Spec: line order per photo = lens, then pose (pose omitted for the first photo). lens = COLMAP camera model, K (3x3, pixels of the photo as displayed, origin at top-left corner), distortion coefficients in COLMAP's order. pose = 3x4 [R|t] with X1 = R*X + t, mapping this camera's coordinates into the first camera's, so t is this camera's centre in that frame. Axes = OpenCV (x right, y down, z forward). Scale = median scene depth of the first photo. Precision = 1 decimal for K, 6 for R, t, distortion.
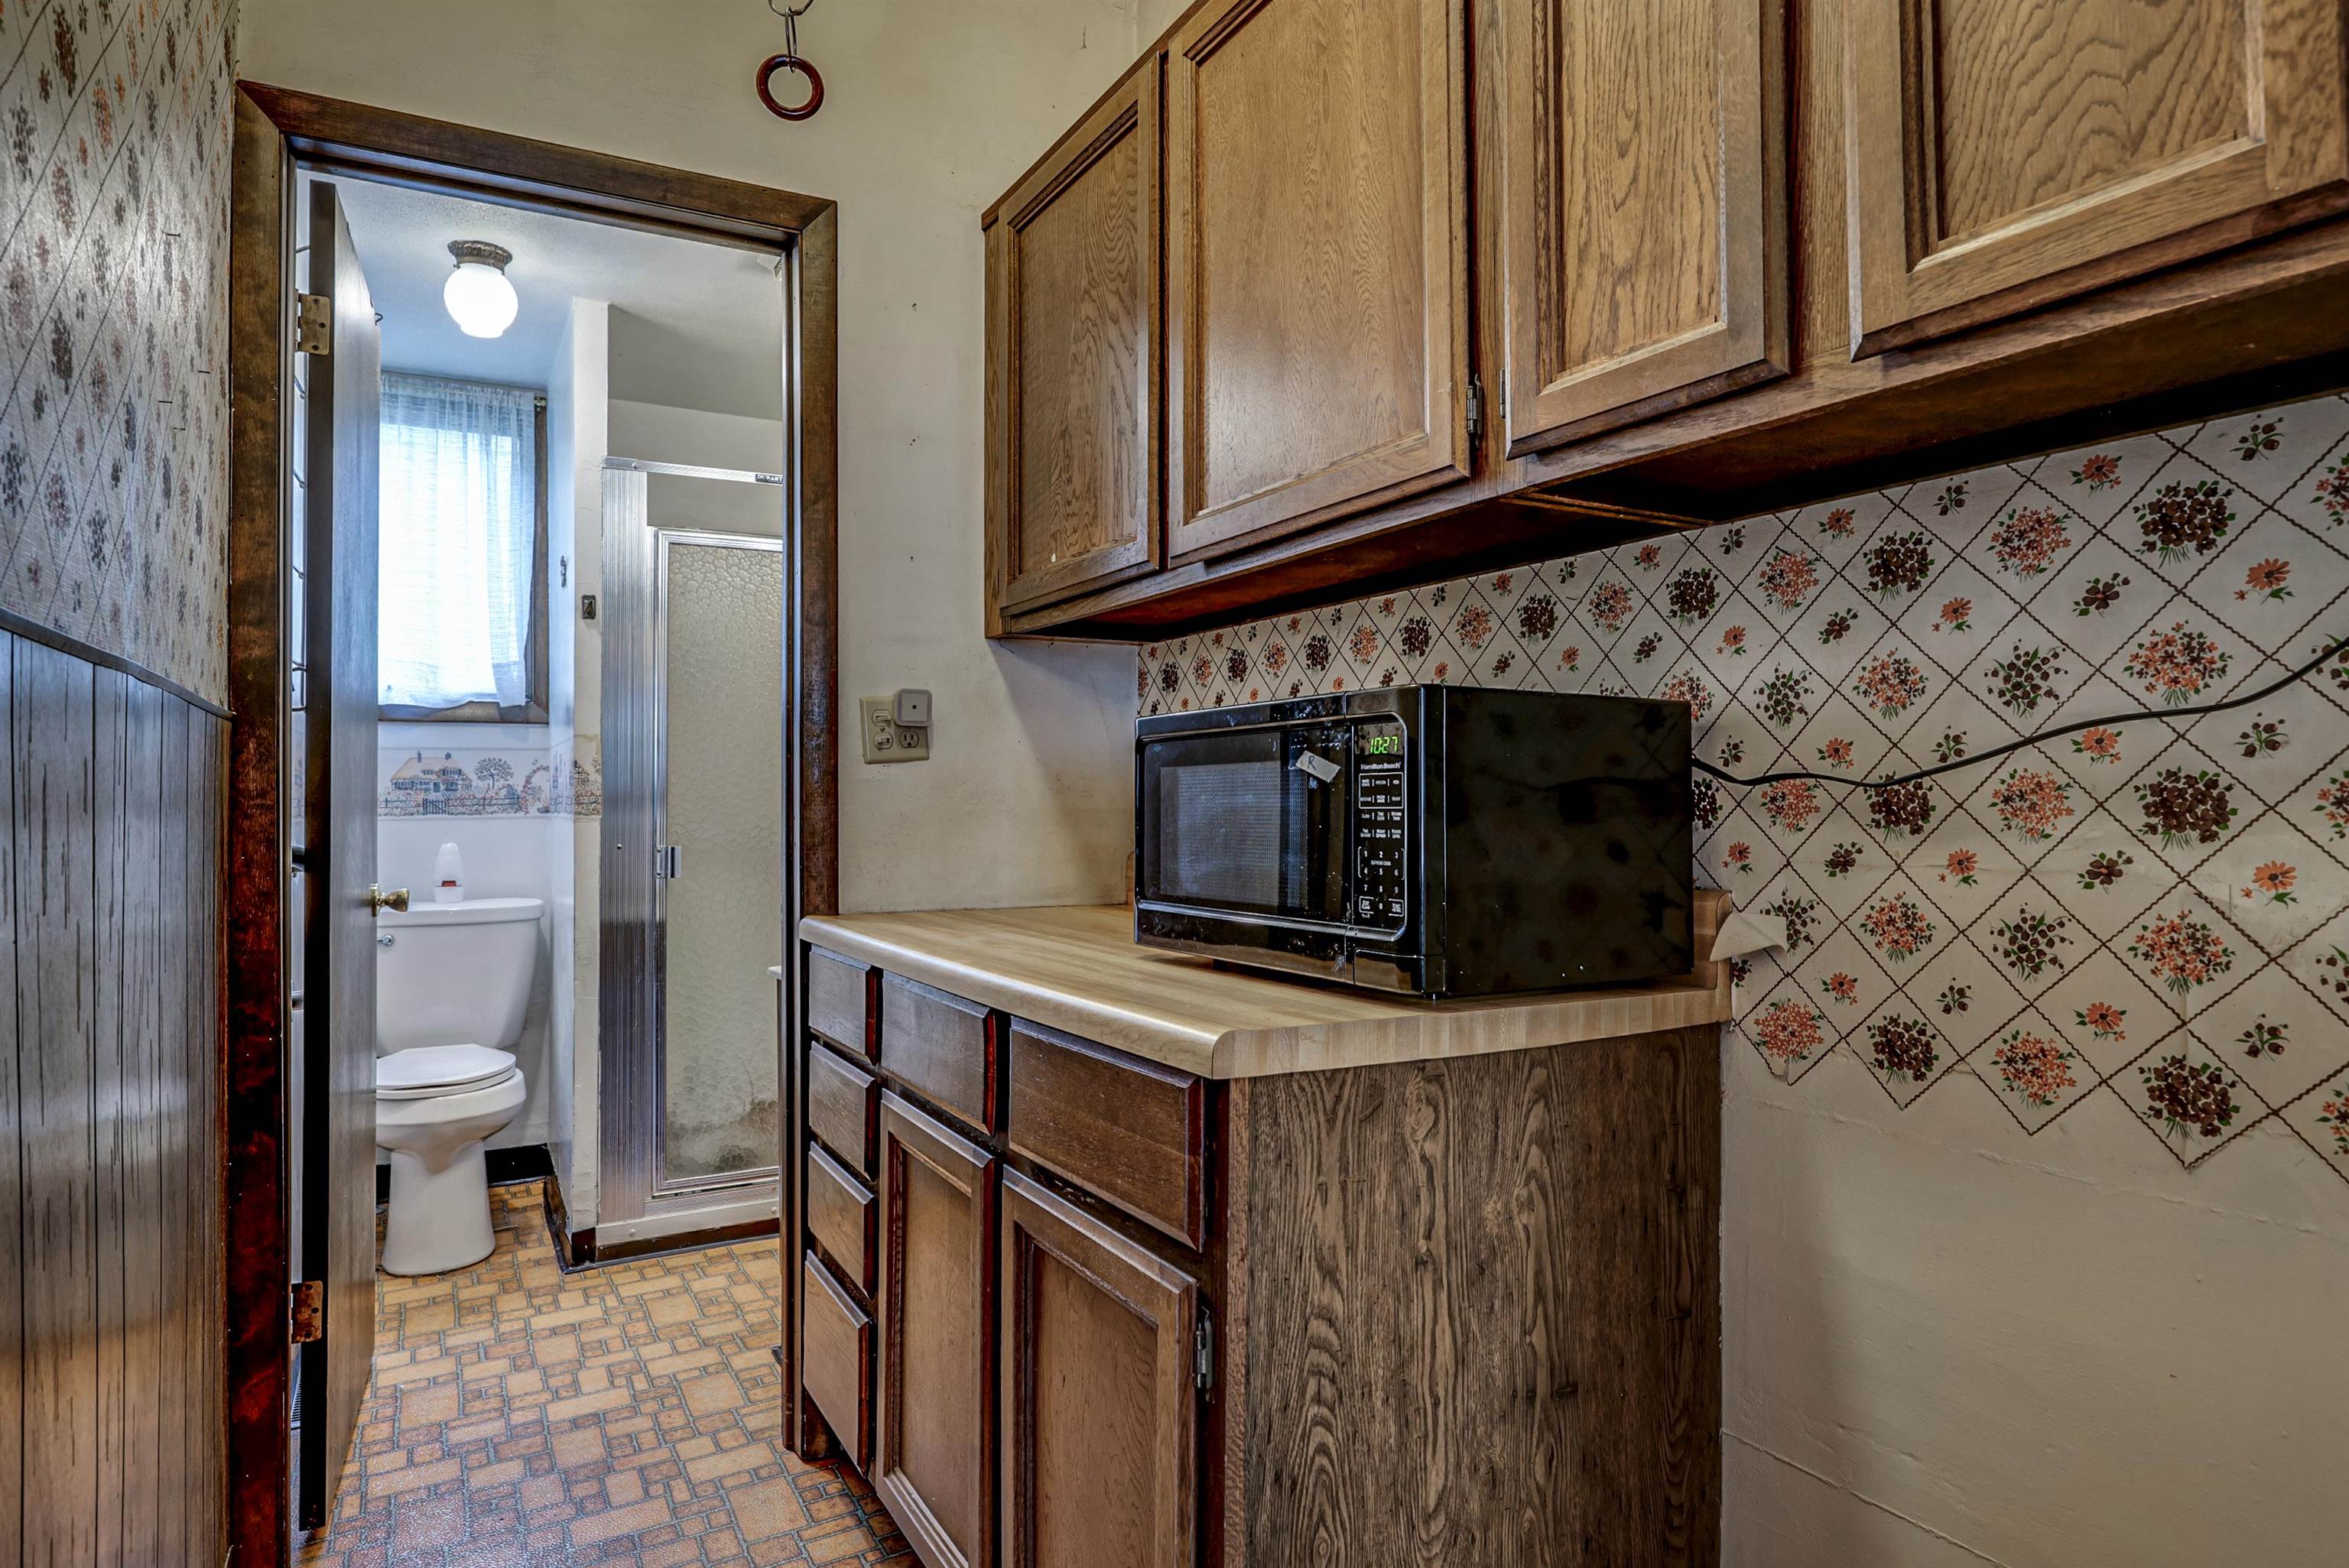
lens RADIAL K [[1329.4, 0, 1168.6], [0, 1329.4, 773.7], [0, 0, 1]] dist [-0.002787, -0.000133]
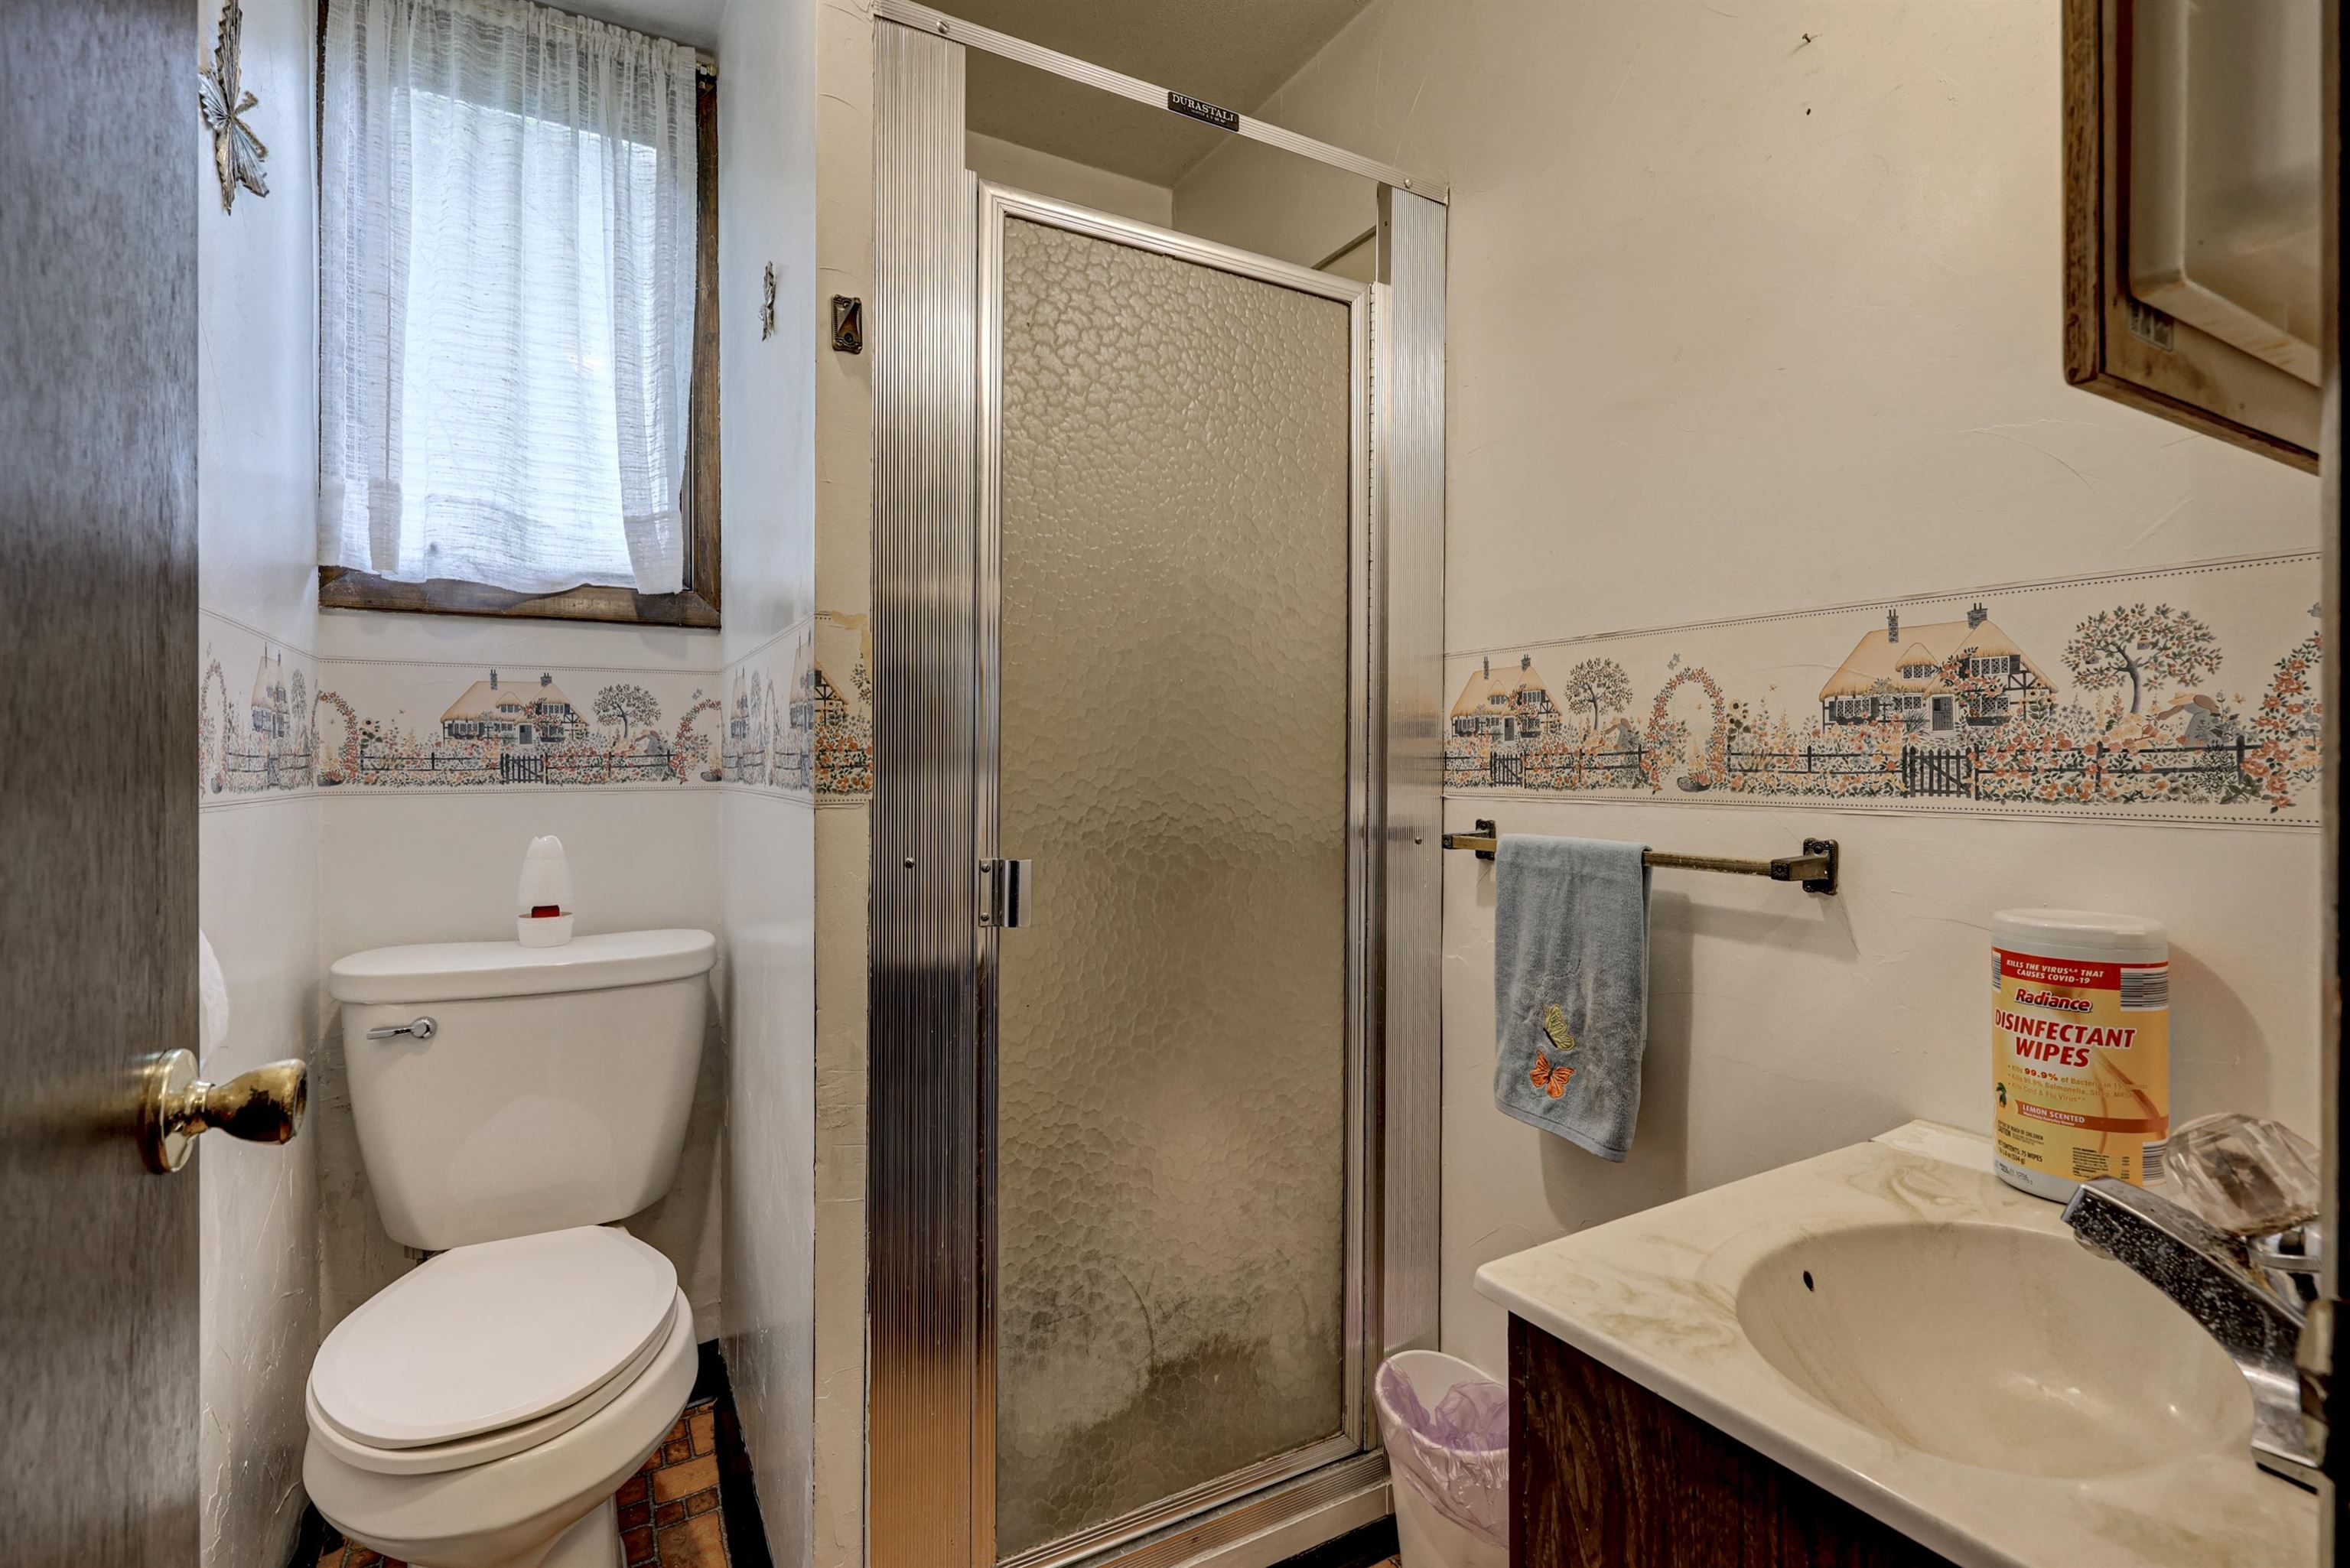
lens RADIAL K [[1090.0, 0, 1187.2], [0, 1090.0, 767.0], [0, 0, 1]] dist [-0.001818, -0.000388]
pose [[0.999907, 0.009033, 0.010198, -0.272708], [-0.009258, 0.999709, 0.022261, 0.011004], [-0.009994, -0.022353, 0.999700, 0.530841]]
